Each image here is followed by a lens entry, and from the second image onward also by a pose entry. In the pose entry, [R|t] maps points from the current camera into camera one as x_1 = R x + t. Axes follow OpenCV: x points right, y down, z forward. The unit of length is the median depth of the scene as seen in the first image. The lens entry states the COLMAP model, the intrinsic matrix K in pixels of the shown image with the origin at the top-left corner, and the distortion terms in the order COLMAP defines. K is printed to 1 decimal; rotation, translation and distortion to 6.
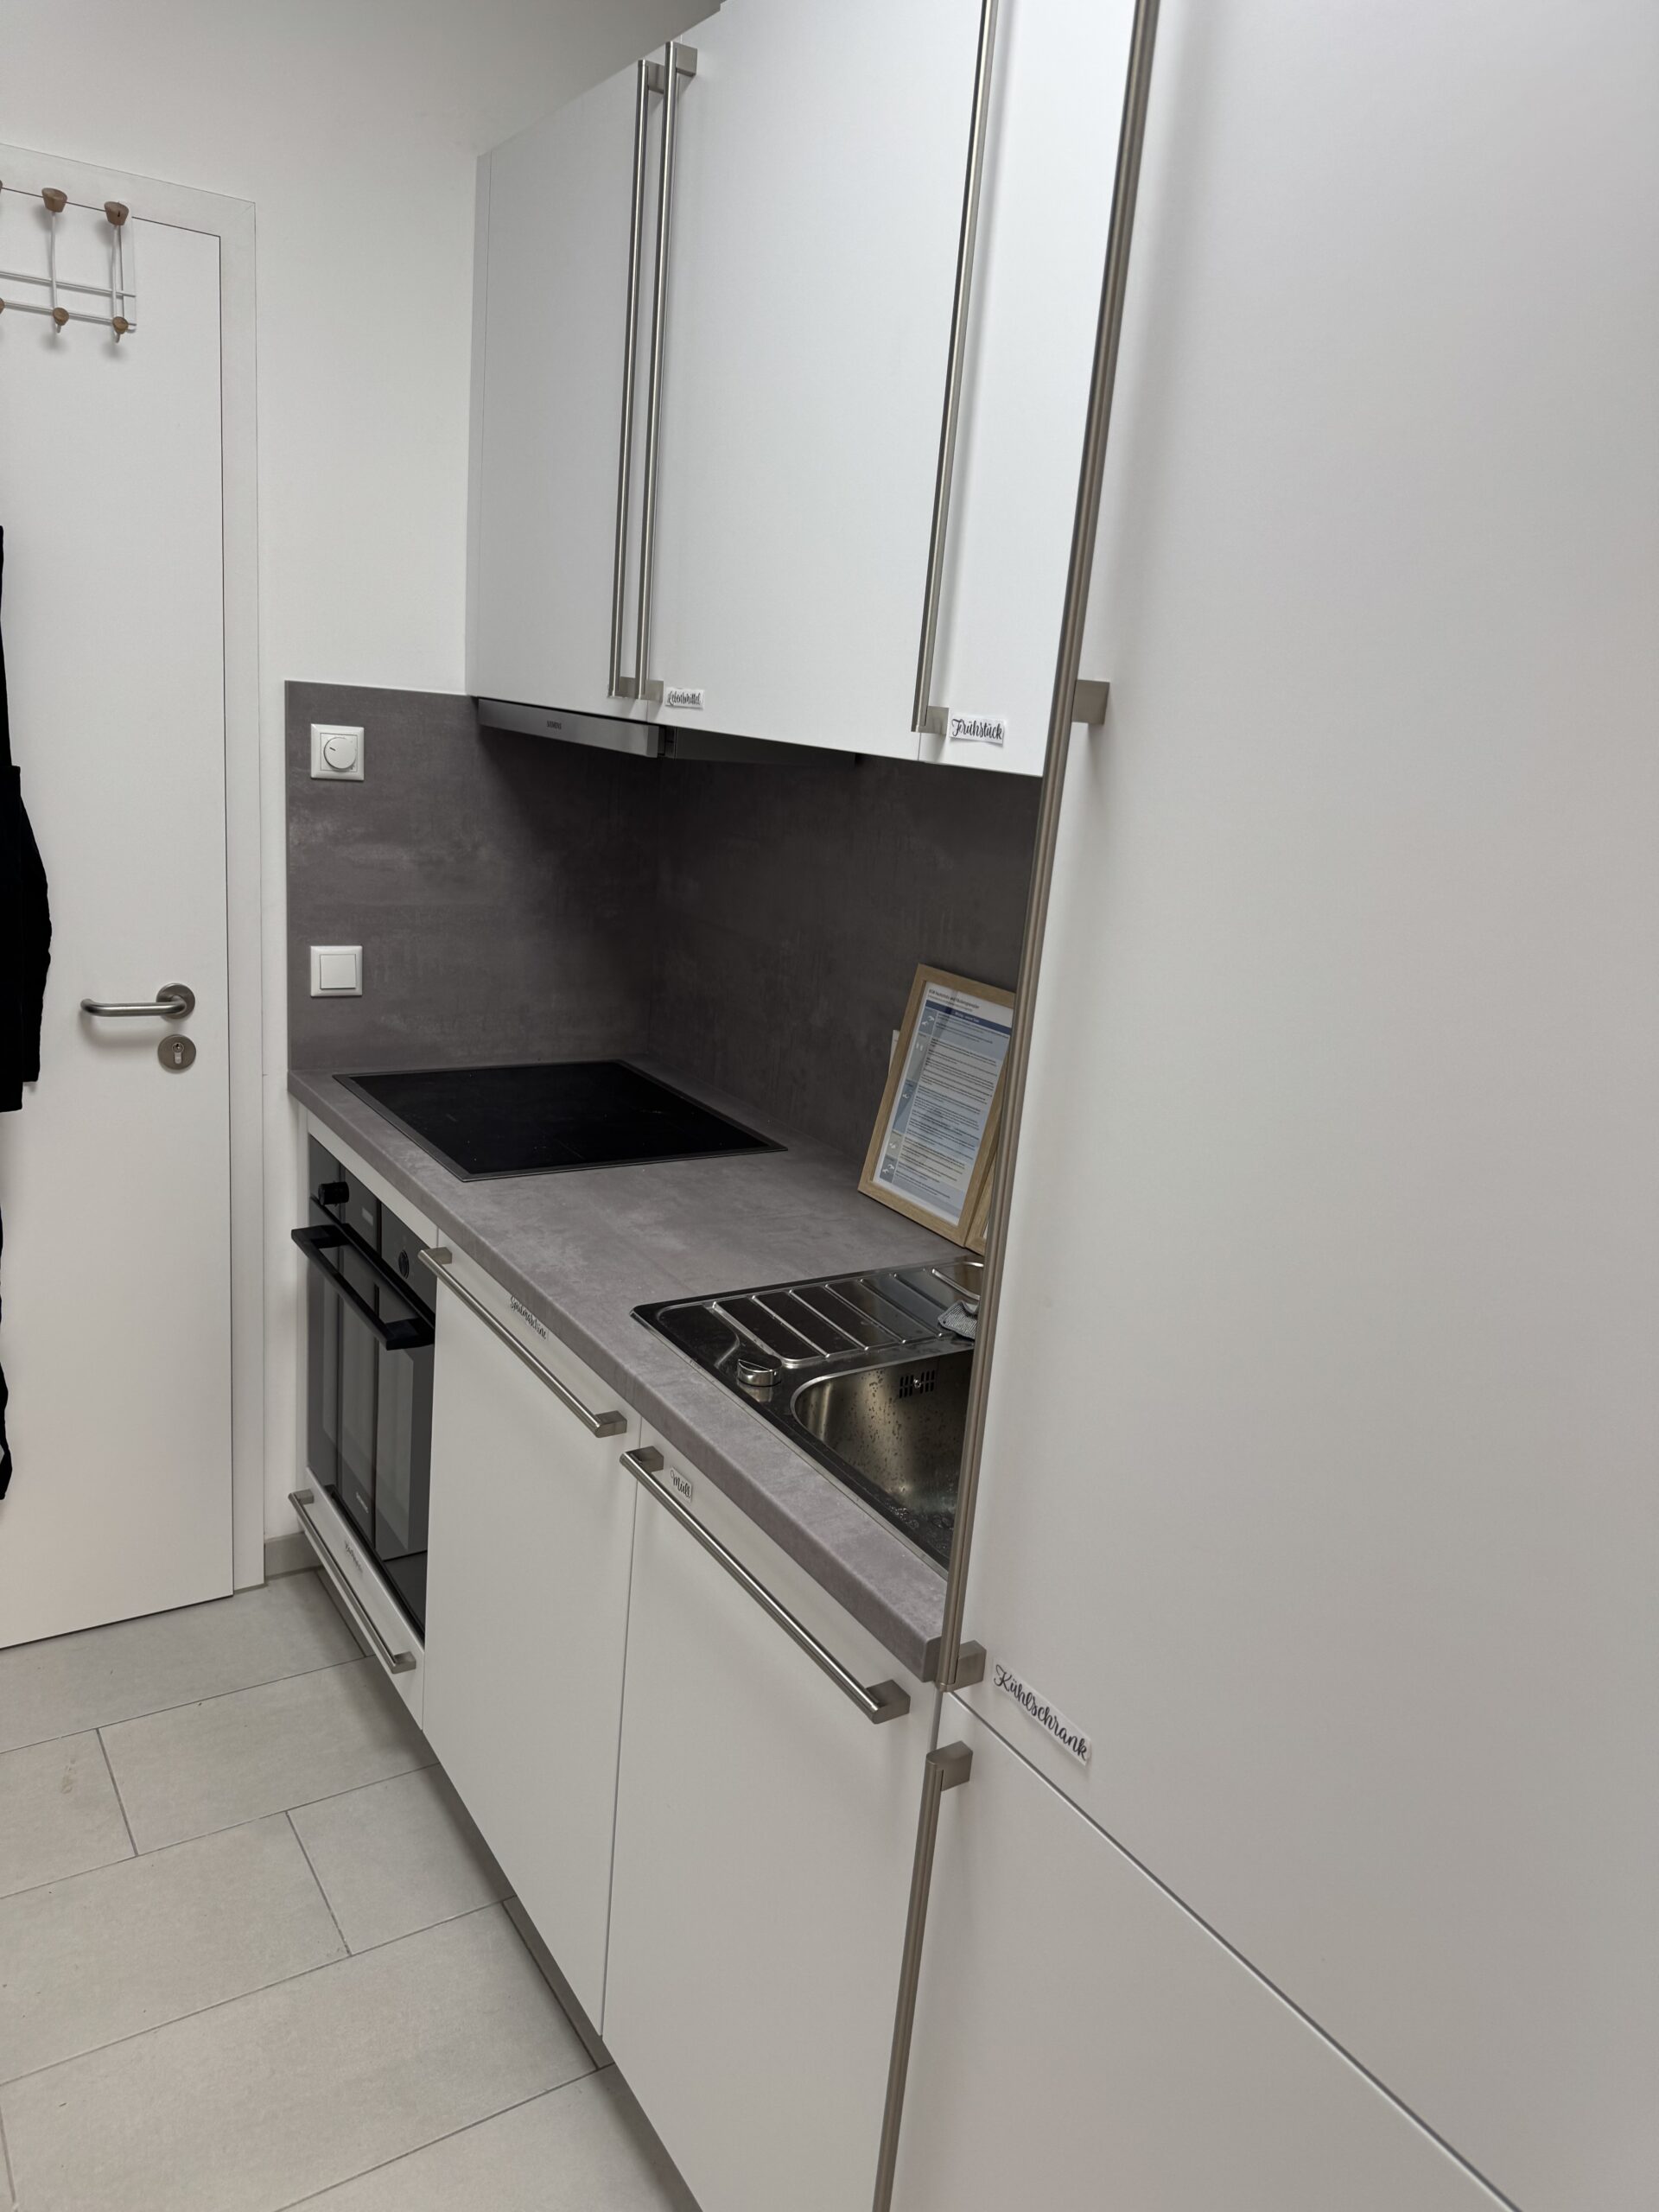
lens RADIAL K [[1575.1, 0, 822.6], [0, 1575.1, 1114.0], [0, 0, 1]] dist [0.069559, -0.091184]
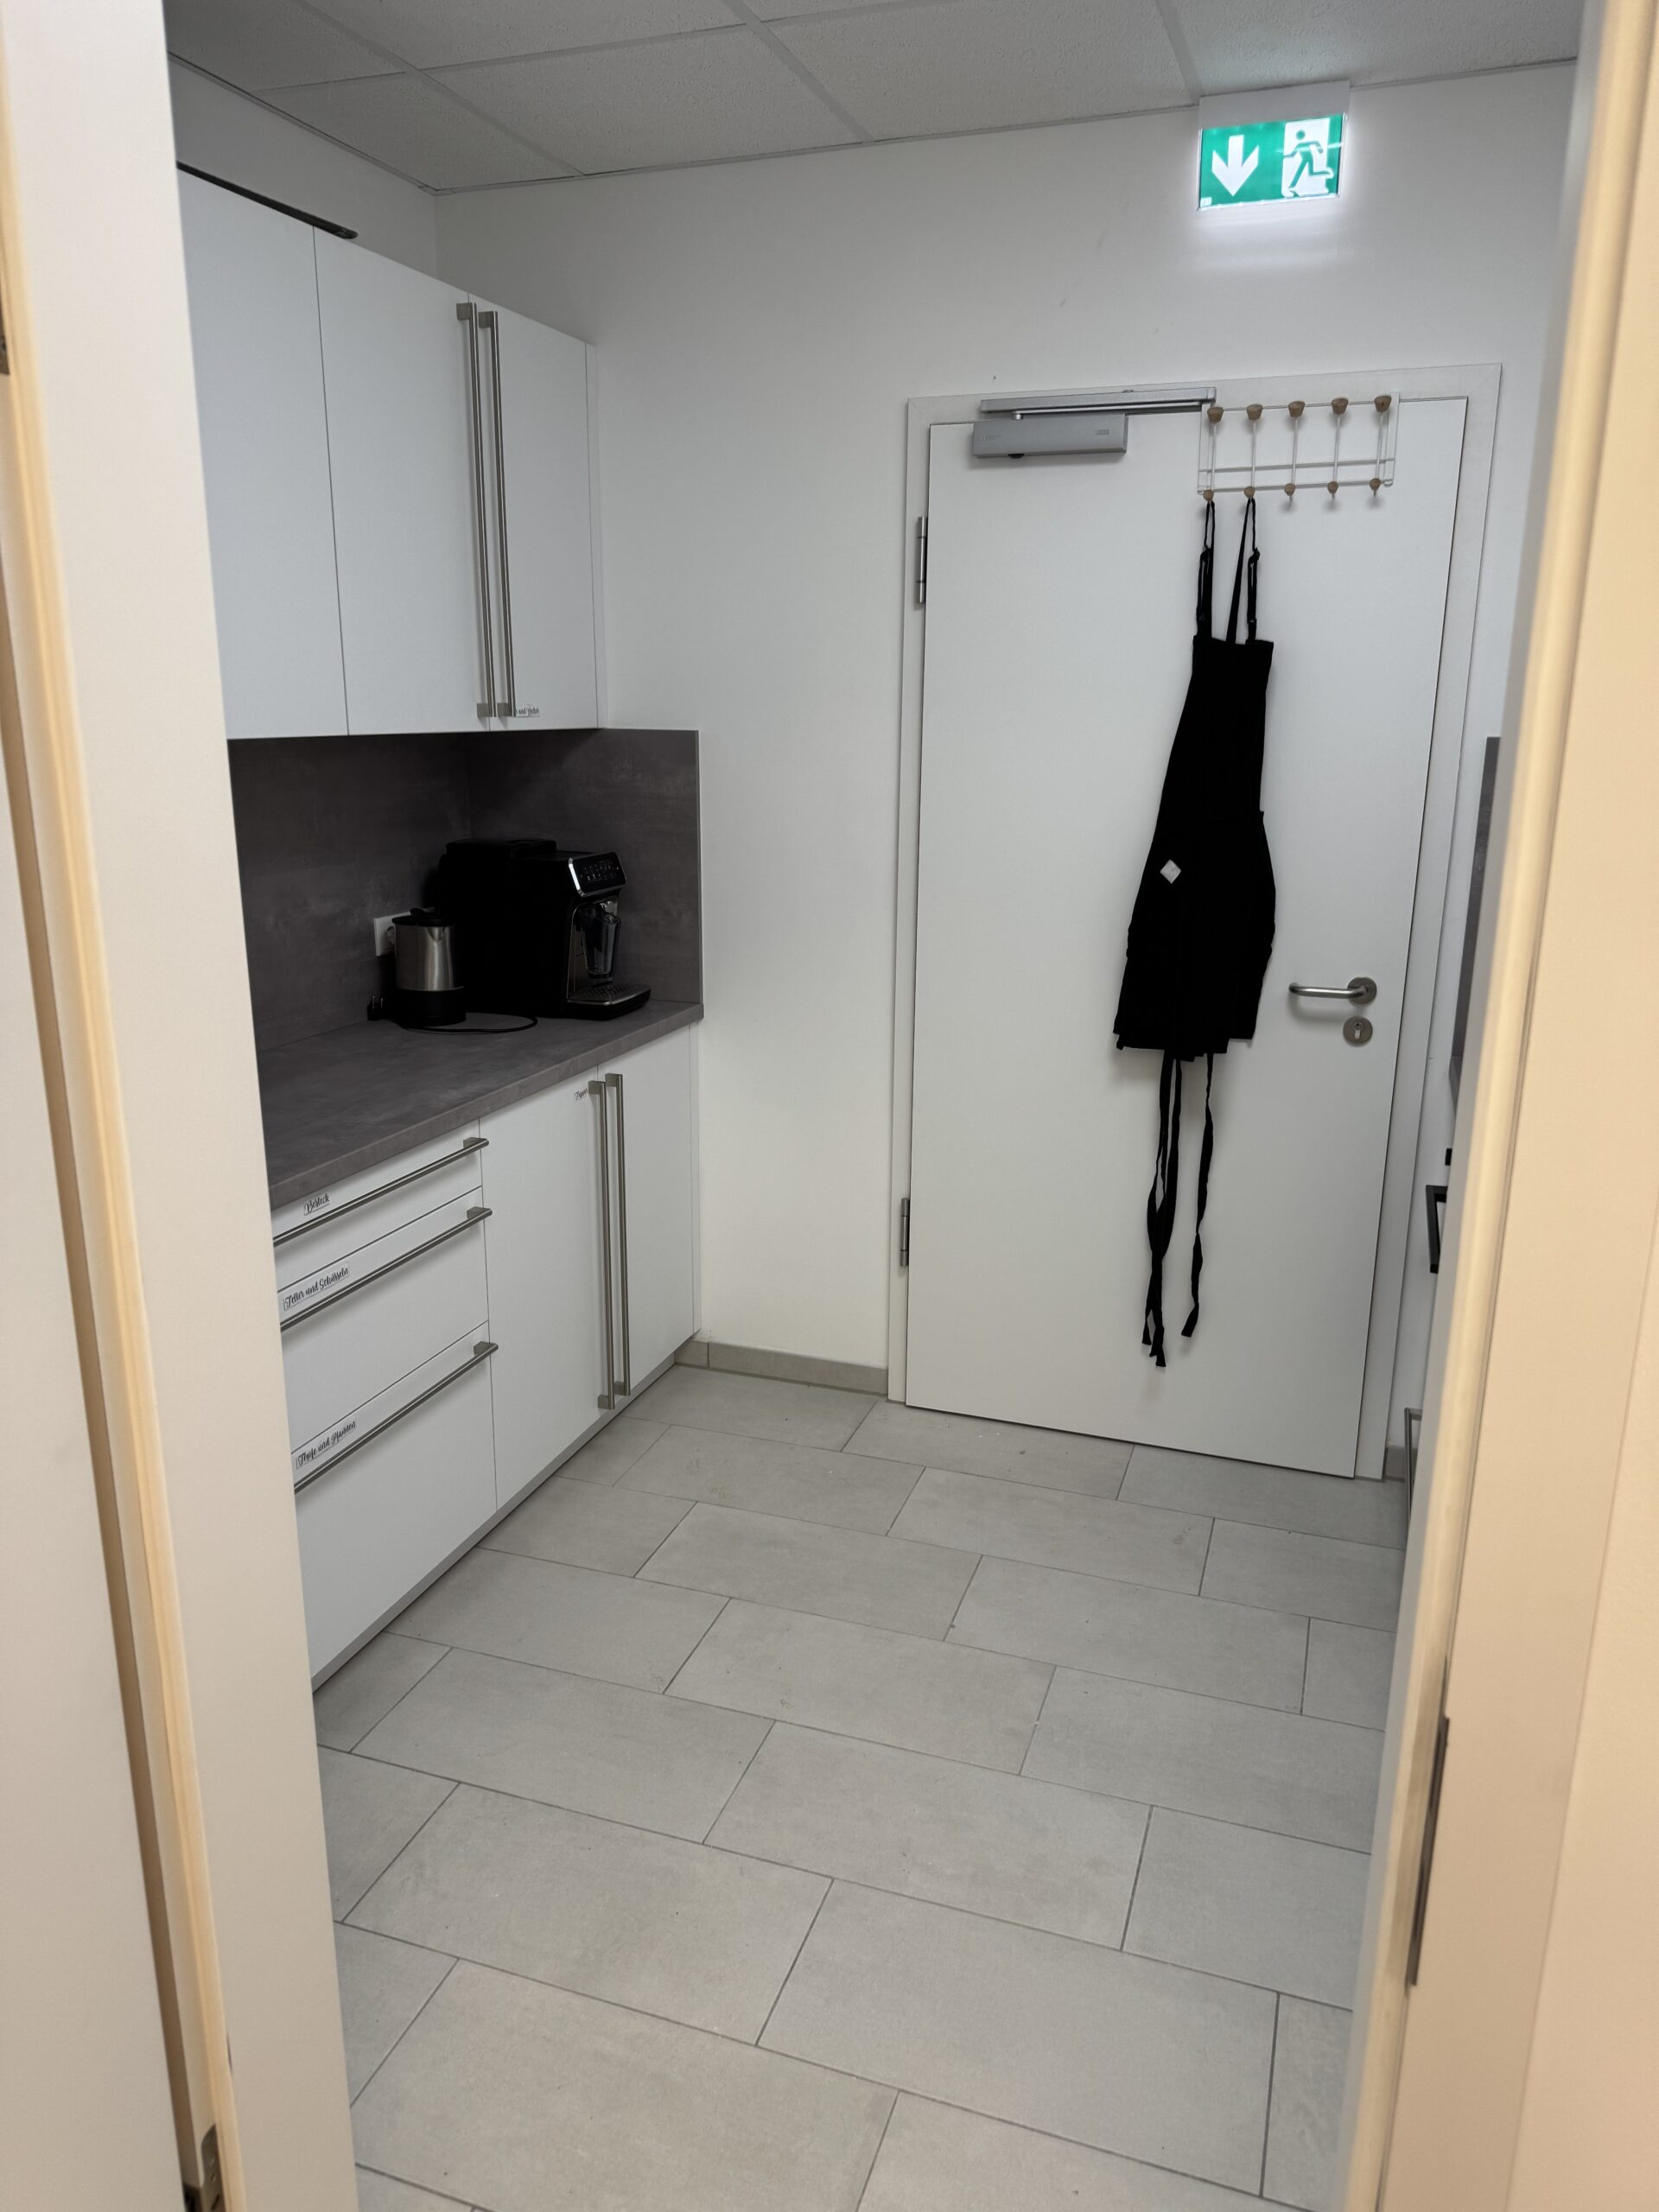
lens RADIAL K [[1575.1, 0, 813.8], [0, 1575.1, 1104.5], [0, 0, 1]] dist [0.069559, -0.091184]
pose [[0.605562, 0.114345, -0.787540, 0.374924], [-0.162670, 0.986514, 0.018154, 0.074651], [0.778995, 0.117116, 0.615996, -0.137084]]
